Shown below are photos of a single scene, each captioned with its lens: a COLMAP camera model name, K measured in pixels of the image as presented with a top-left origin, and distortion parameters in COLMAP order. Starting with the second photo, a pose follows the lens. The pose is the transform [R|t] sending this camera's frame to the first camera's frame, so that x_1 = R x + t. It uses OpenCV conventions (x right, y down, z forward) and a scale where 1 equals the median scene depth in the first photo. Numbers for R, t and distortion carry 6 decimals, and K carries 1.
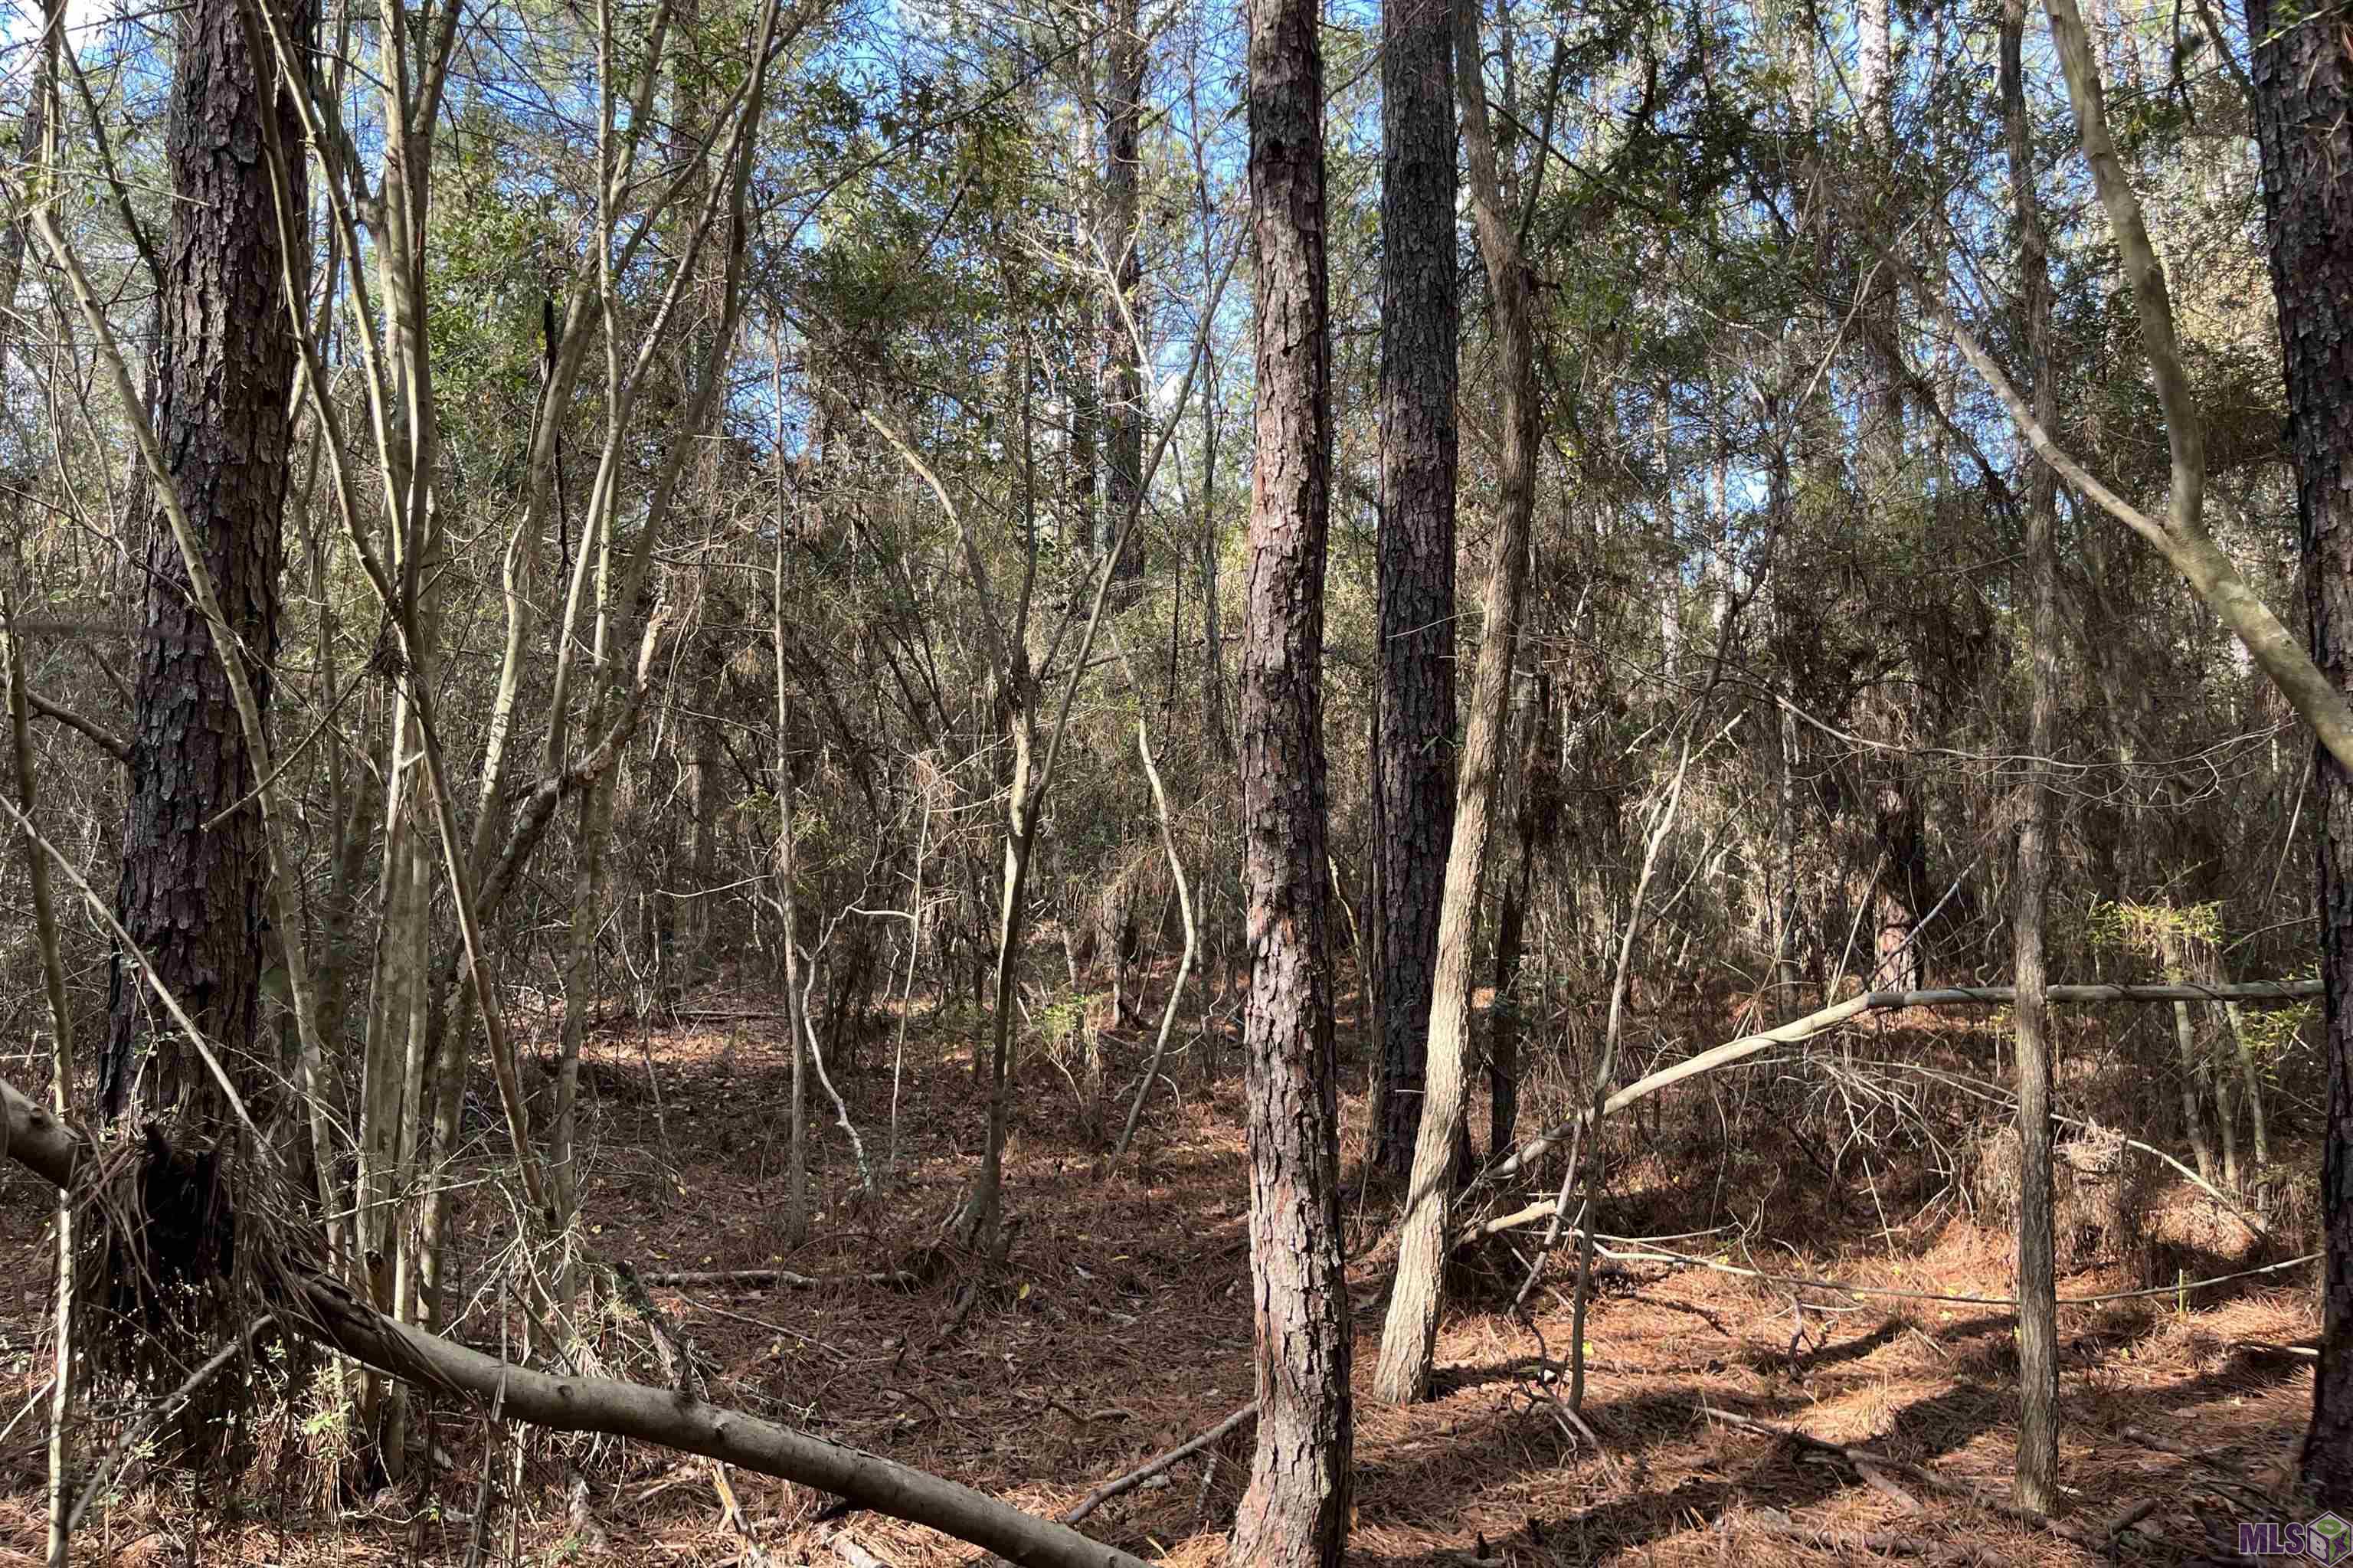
lens RADIAL K [[1851.5, 0, 1179.9], [0, 1851.5, 701.3], [0, 0, 1]] dist [0.044985, -0.084411]
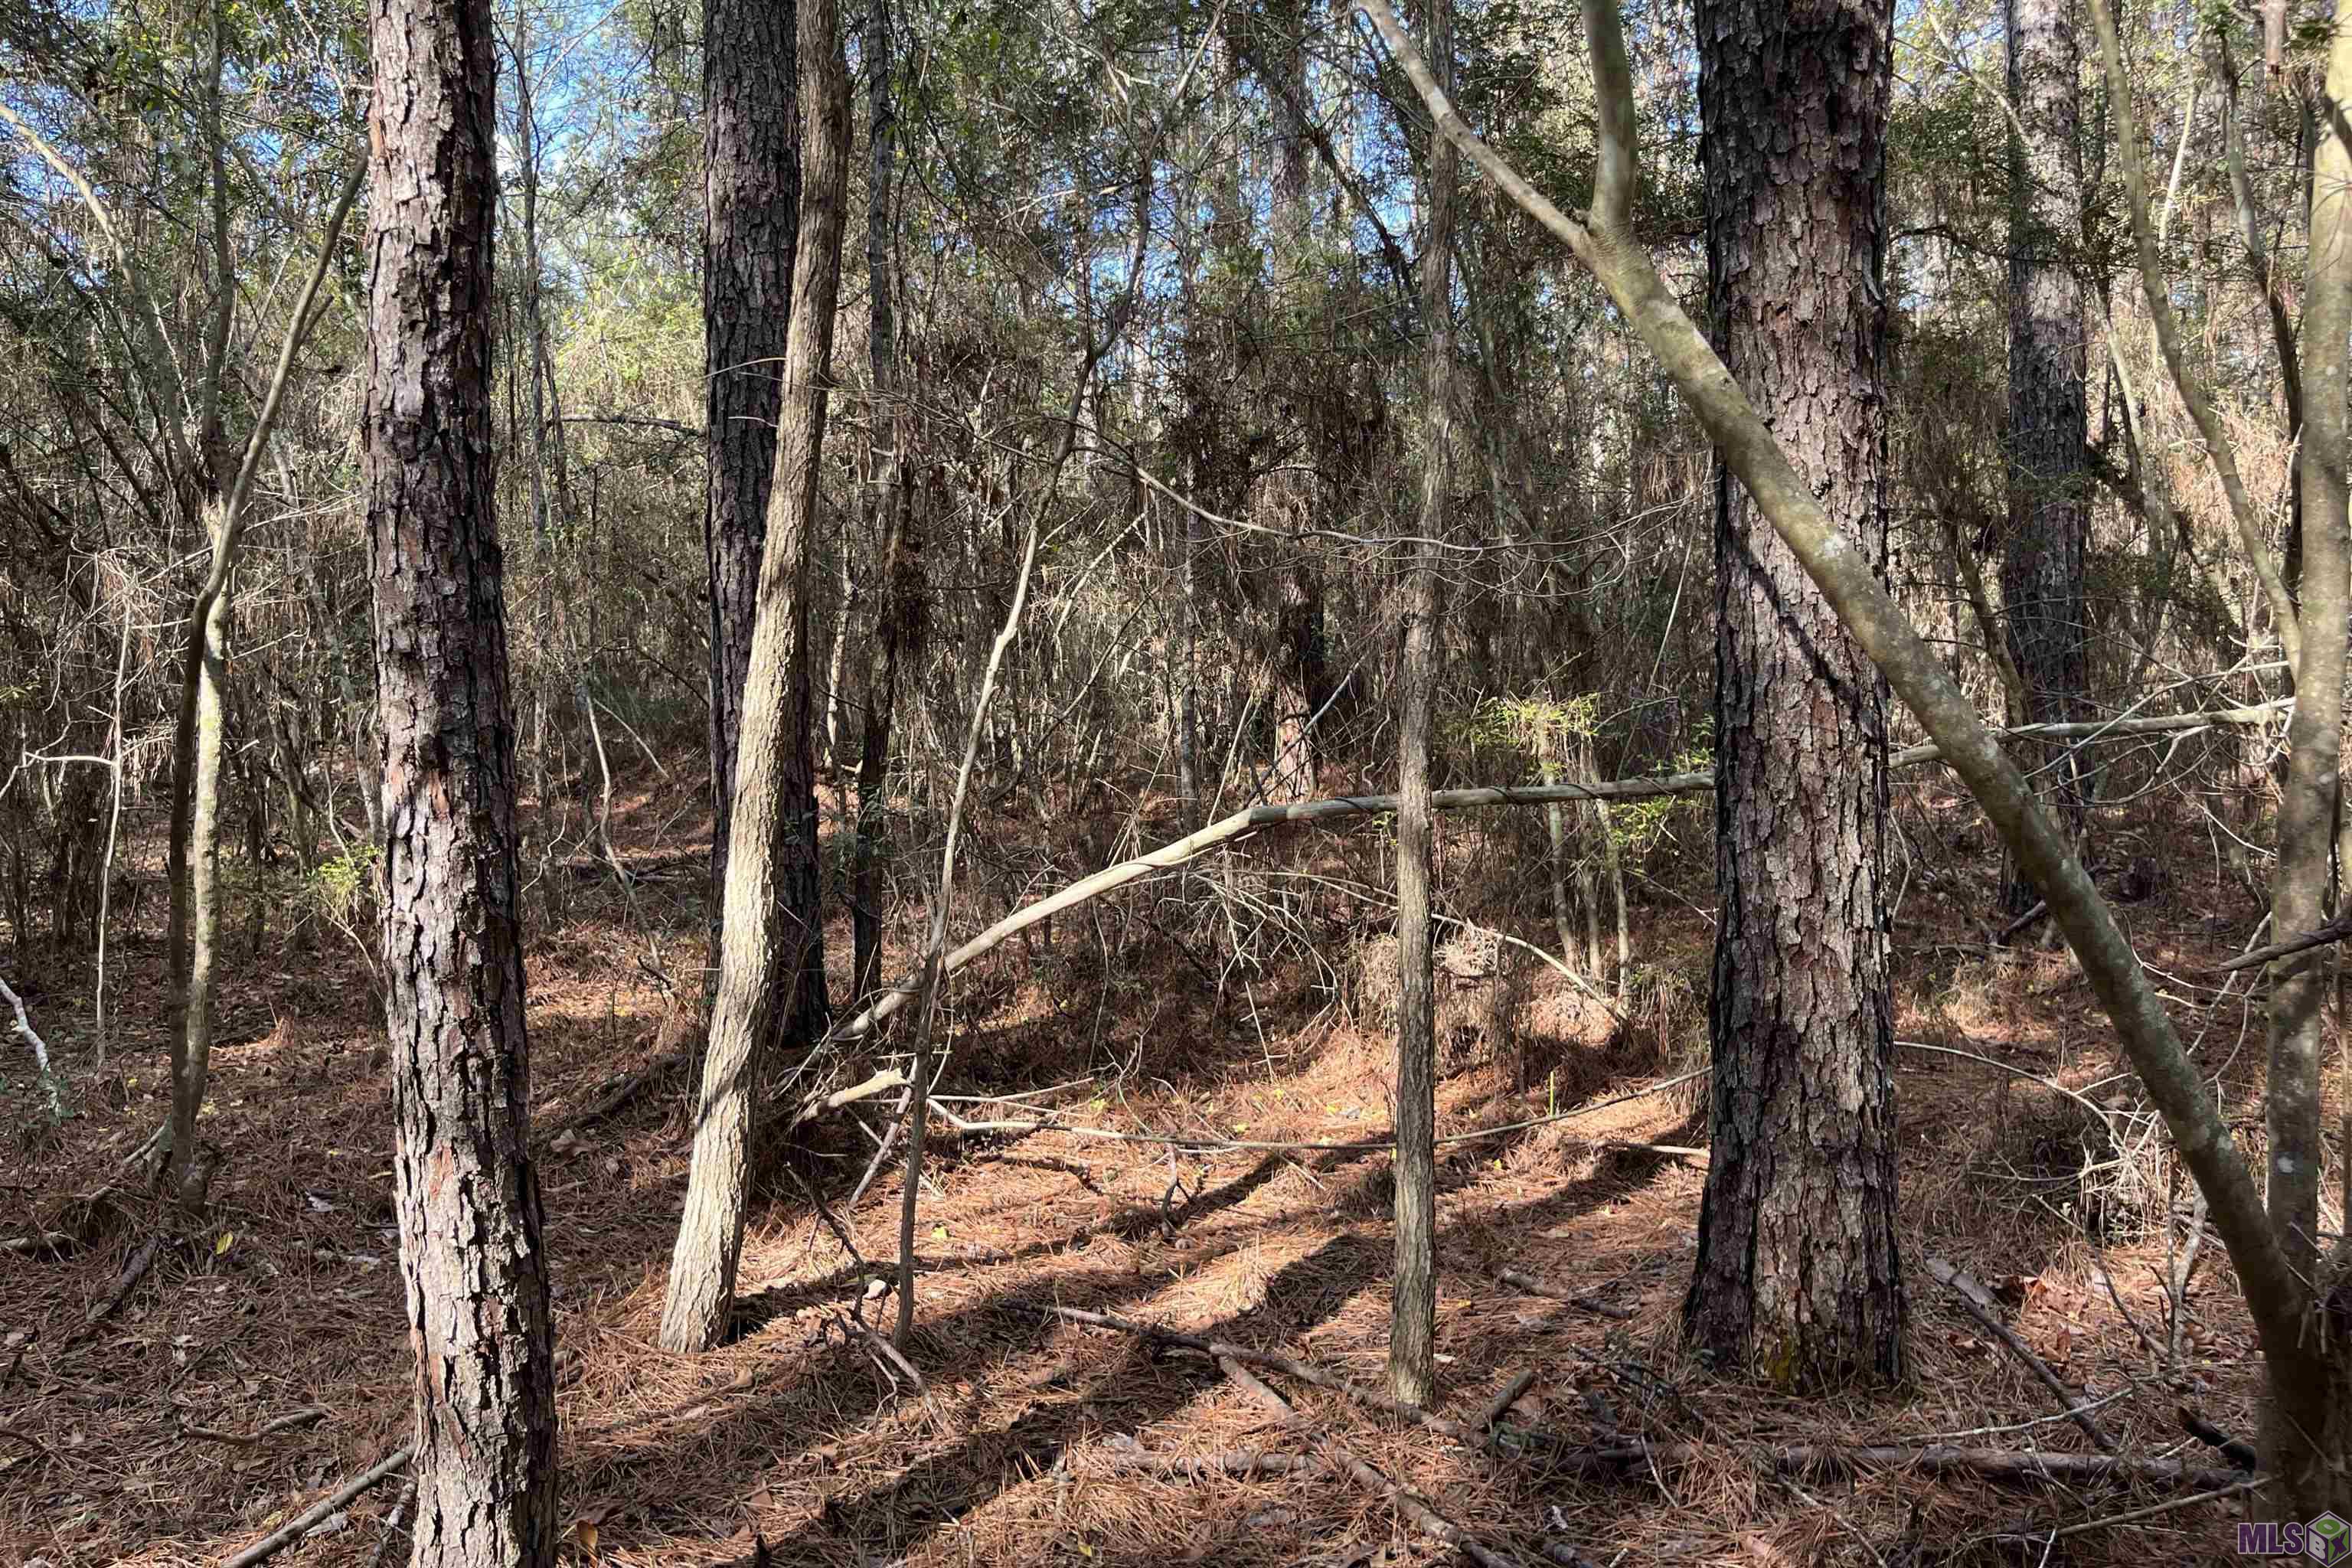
lens RADIAL K [[1784.3, 0, 1176.0], [0, 1784.3, 784.0], [0, 0, 1]] dist [0.054413, 0.001389]
pose [[0.957143, -0.047150, 0.285751, 0.100430], [0.002105, 0.987765, 0.155936, 0.010887], [-0.289607, -0.148651, 0.945532, 0.218099]]
